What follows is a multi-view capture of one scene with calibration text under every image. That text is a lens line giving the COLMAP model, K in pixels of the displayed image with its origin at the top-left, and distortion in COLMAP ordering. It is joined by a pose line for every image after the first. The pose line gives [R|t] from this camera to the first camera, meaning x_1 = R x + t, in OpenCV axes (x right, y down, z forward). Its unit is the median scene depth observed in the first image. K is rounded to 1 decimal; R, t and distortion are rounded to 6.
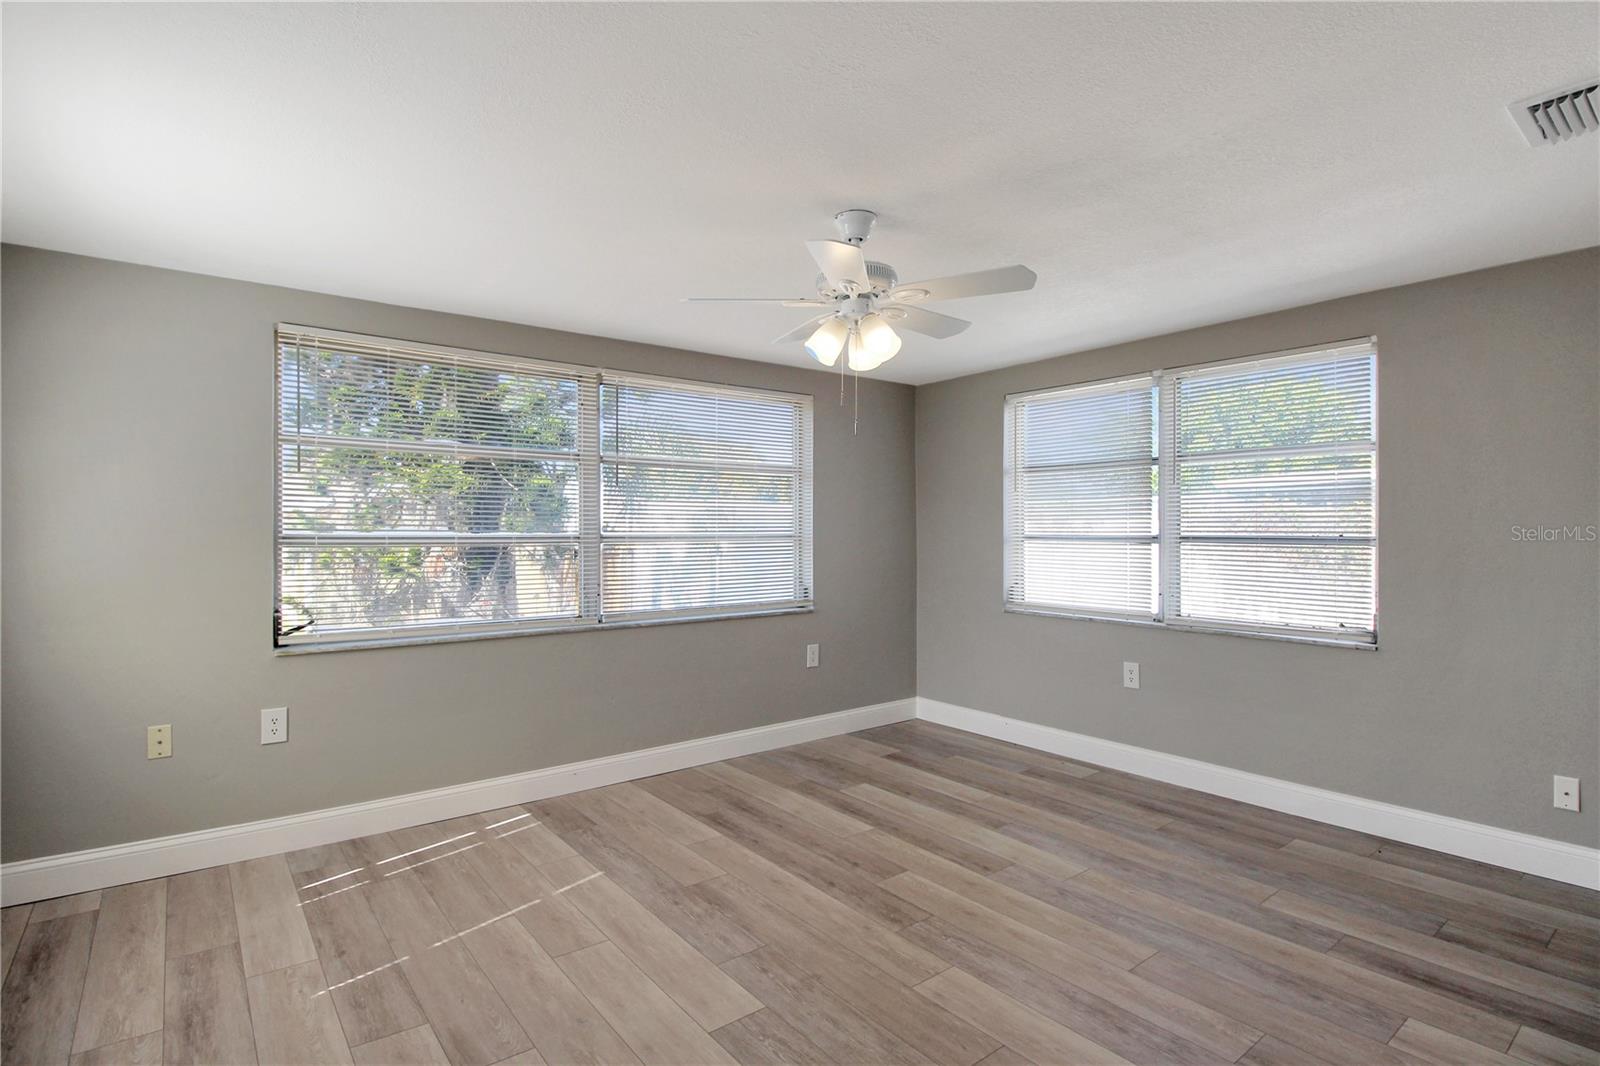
lens RADIAL K [[784.9, 0, 809.4], [0, 784.9, 490.3], [0, 0, 1]] dist [0.001619, 0.000528]
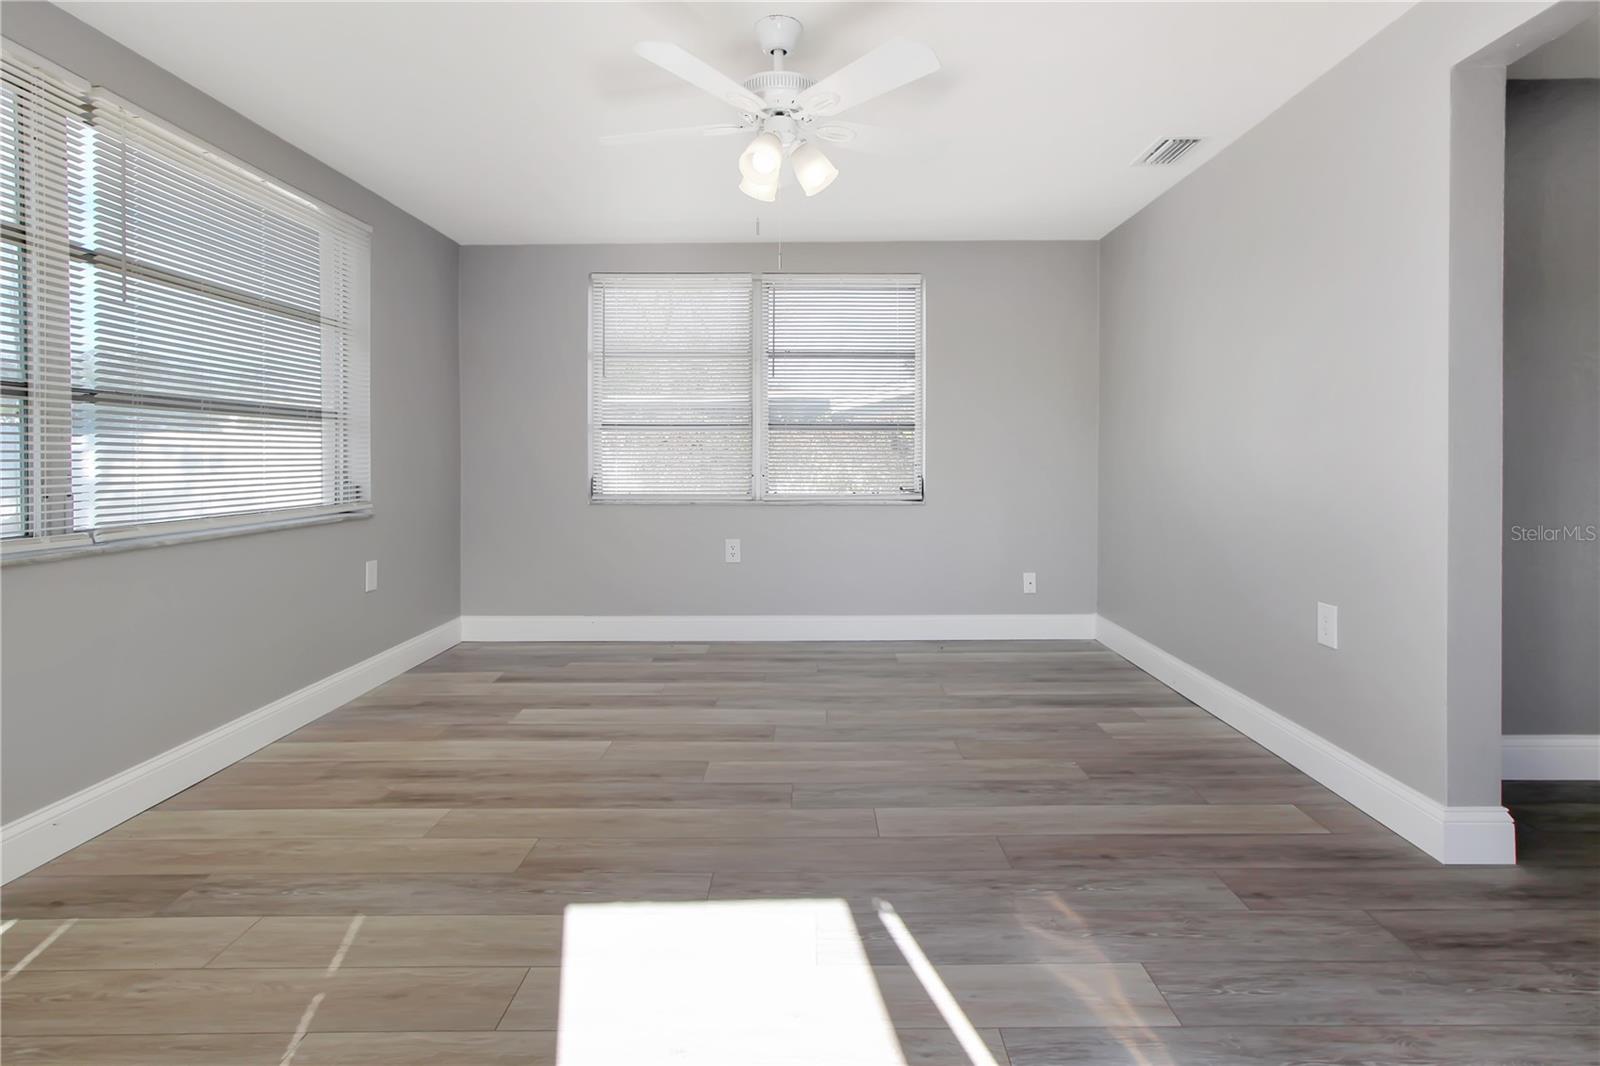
lens RADIAL K [[791.4, 0, 810.0], [0, 791.4, 450.9], [0, 0, 1]] dist [0.014652, 0.000844]
pose [[0.623918, 0.005489, 0.781471, -0.420595], [-0.039515, 0.998918, 0.024532, 0.075123], [-0.780490, -0.046186, 0.623460, 0.276681]]
